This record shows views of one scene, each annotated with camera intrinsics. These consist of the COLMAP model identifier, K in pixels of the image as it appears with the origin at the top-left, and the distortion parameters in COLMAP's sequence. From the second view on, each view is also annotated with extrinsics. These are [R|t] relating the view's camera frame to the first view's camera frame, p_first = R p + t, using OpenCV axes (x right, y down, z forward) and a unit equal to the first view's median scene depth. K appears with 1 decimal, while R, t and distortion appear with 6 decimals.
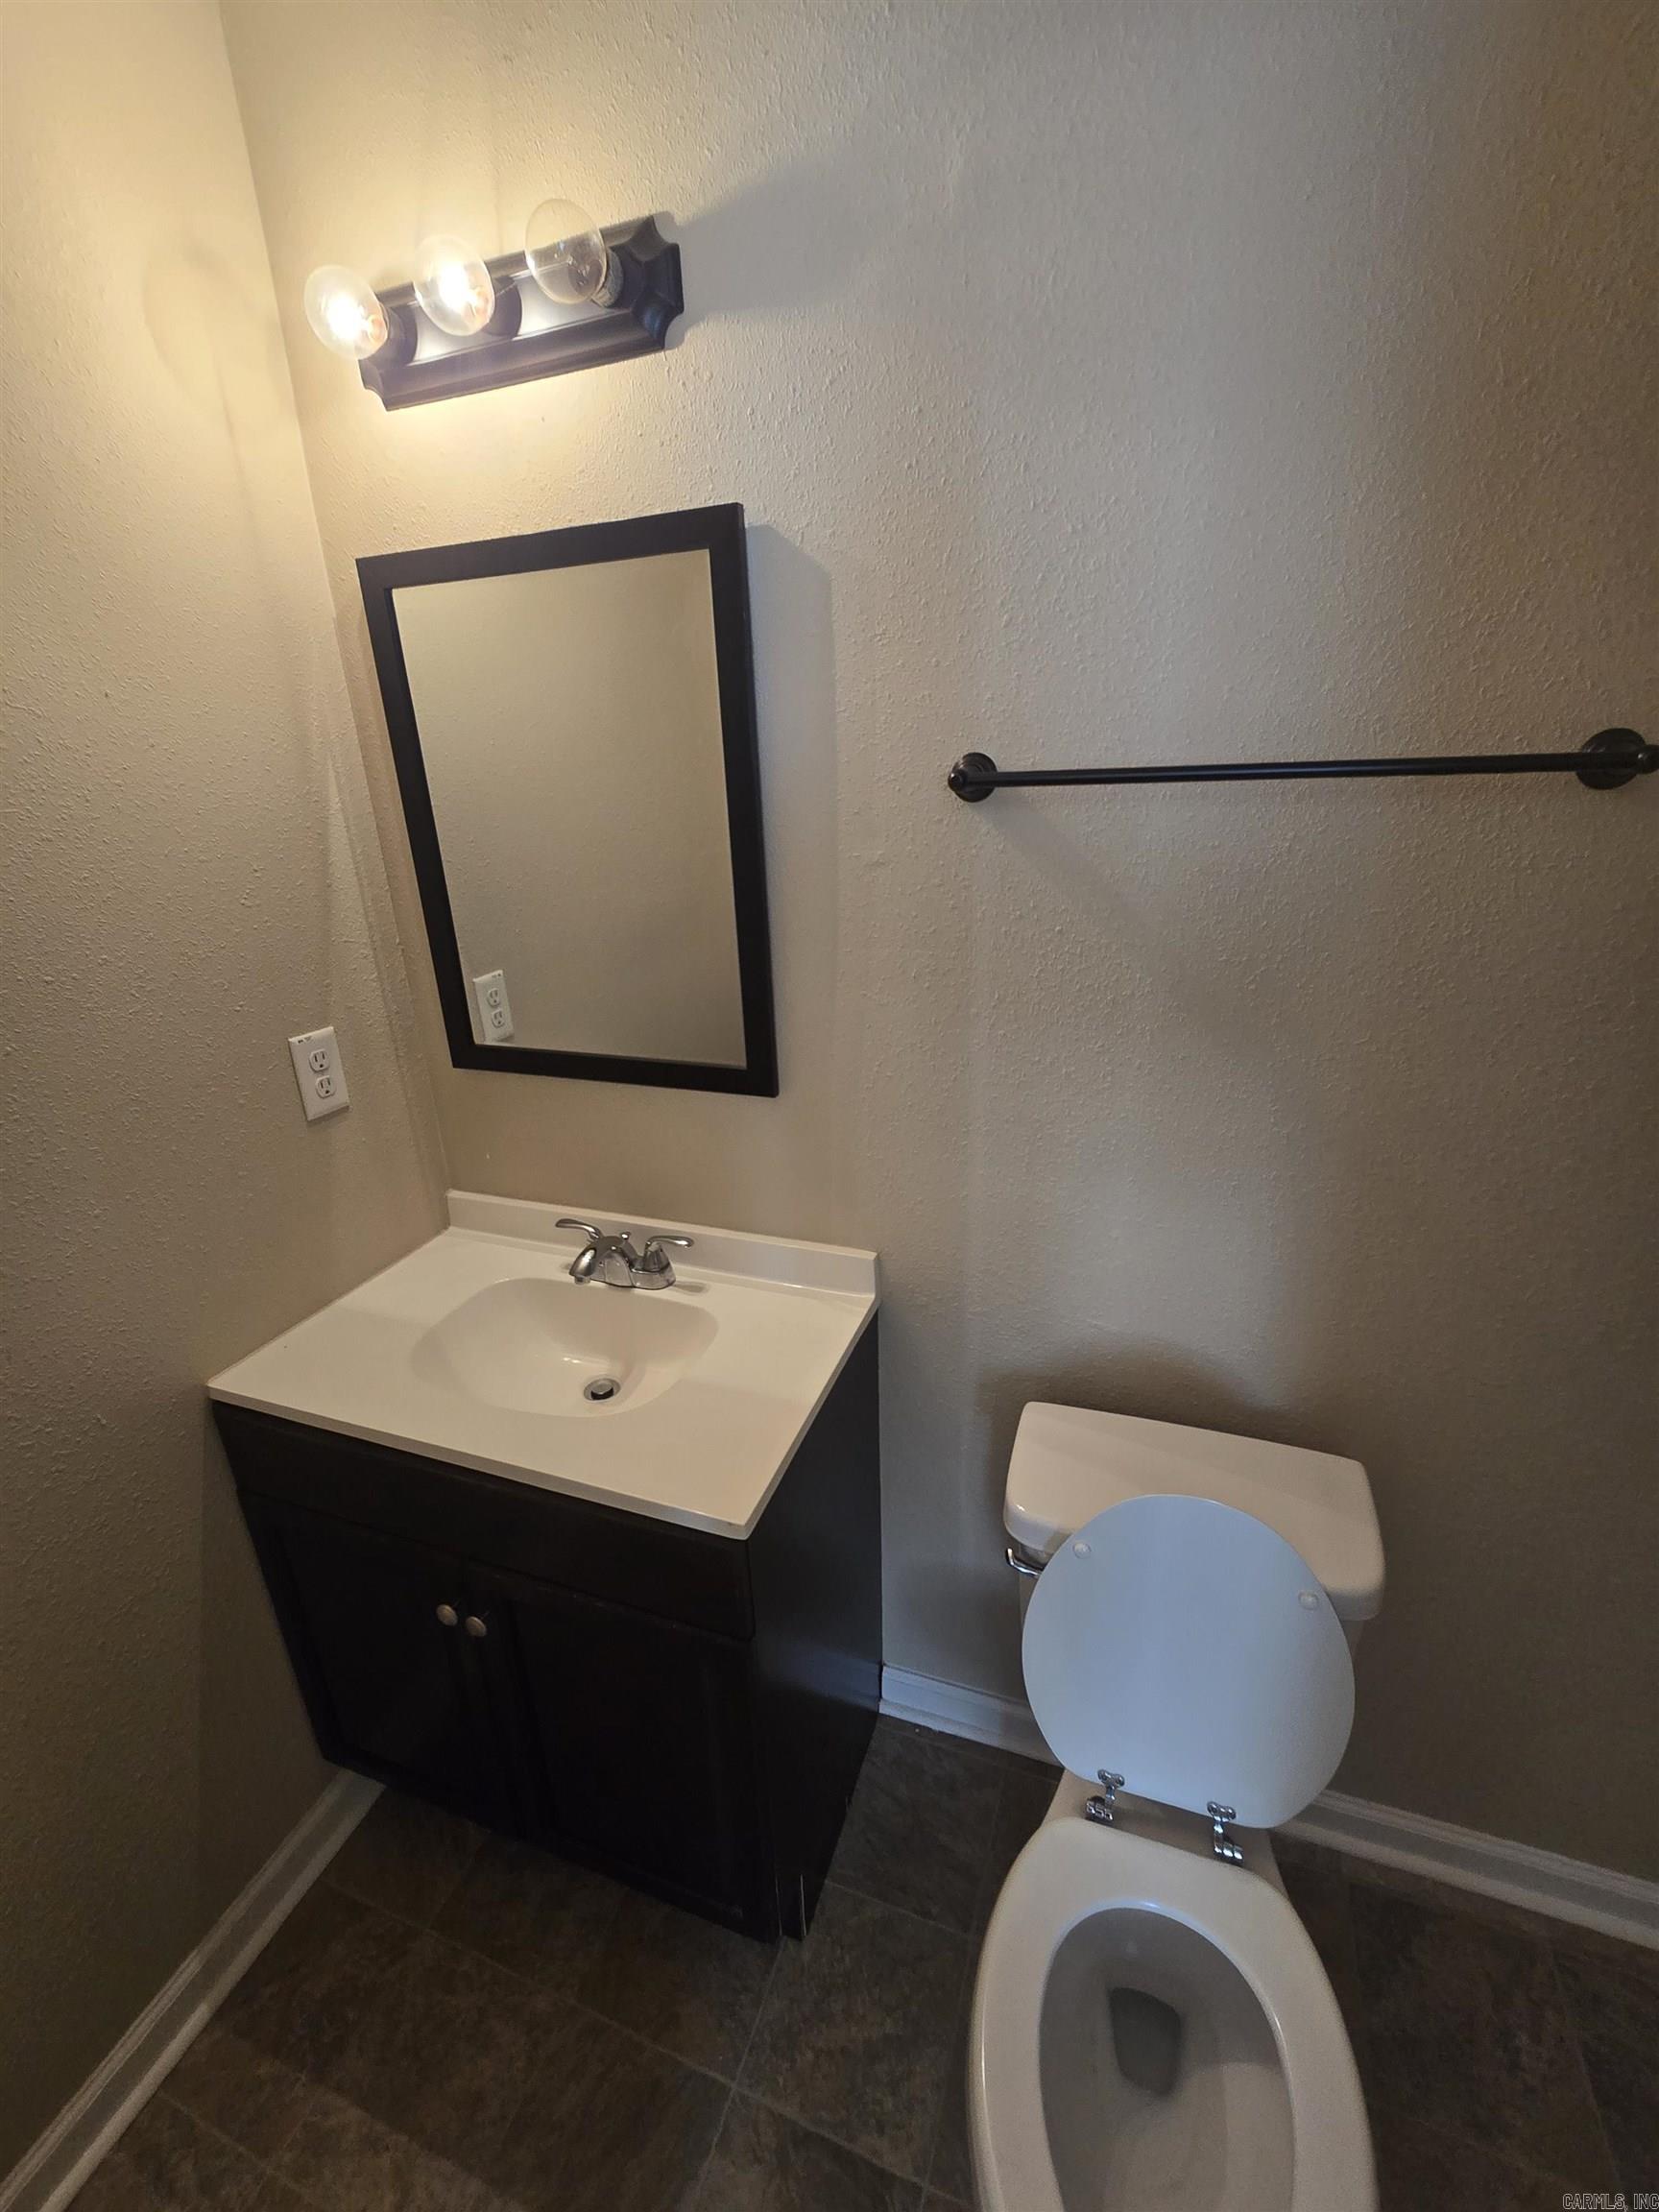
lens RADIAL K [[901.3, 0, 829.5], [0, 901.3, 1106.0], [0, 0, 1]] dist [-0.000570, 0.000112]
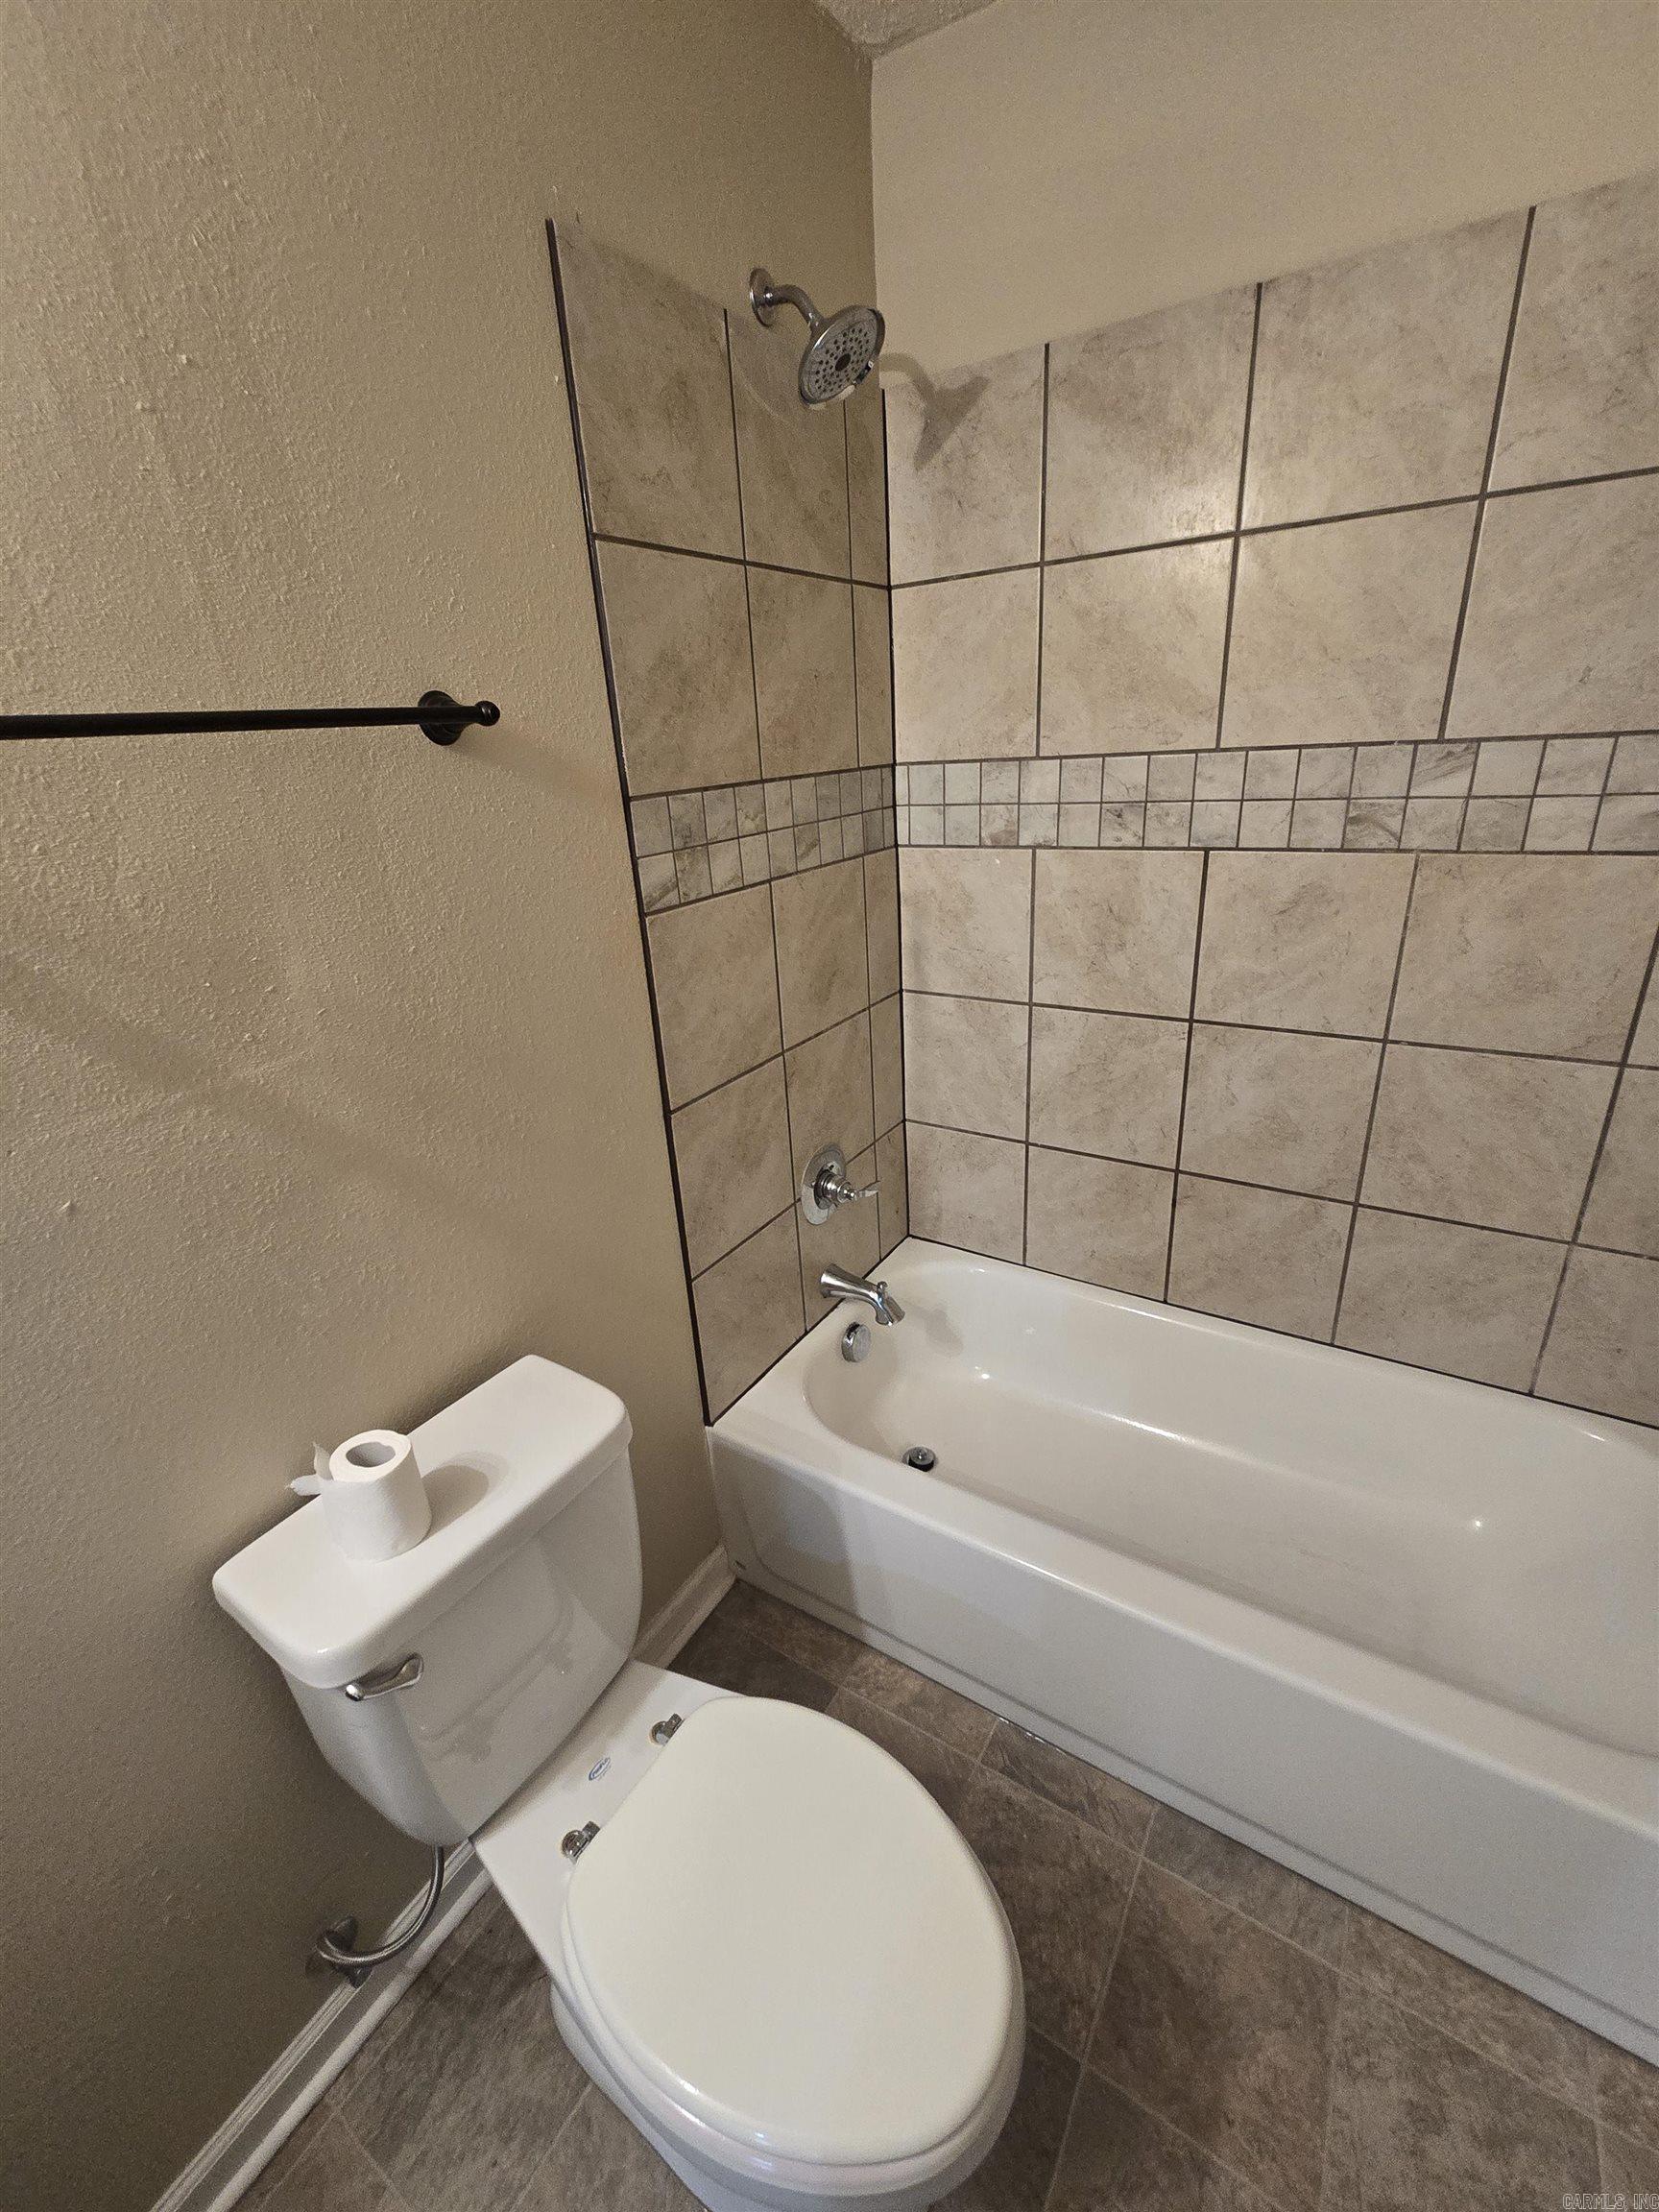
lens RADIAL K [[901.3, 0, 829.5], [0, 901.3, 1106.0], [0, 0, 1]] dist [-0.000570, 0.000112]
pose [[-0.973682, 0.014430, 0.227455, 0.003501], [0.166139, 0.728120, 0.665010, -0.426489], [-0.156018, 0.685297, -0.711355, 1.276000]]
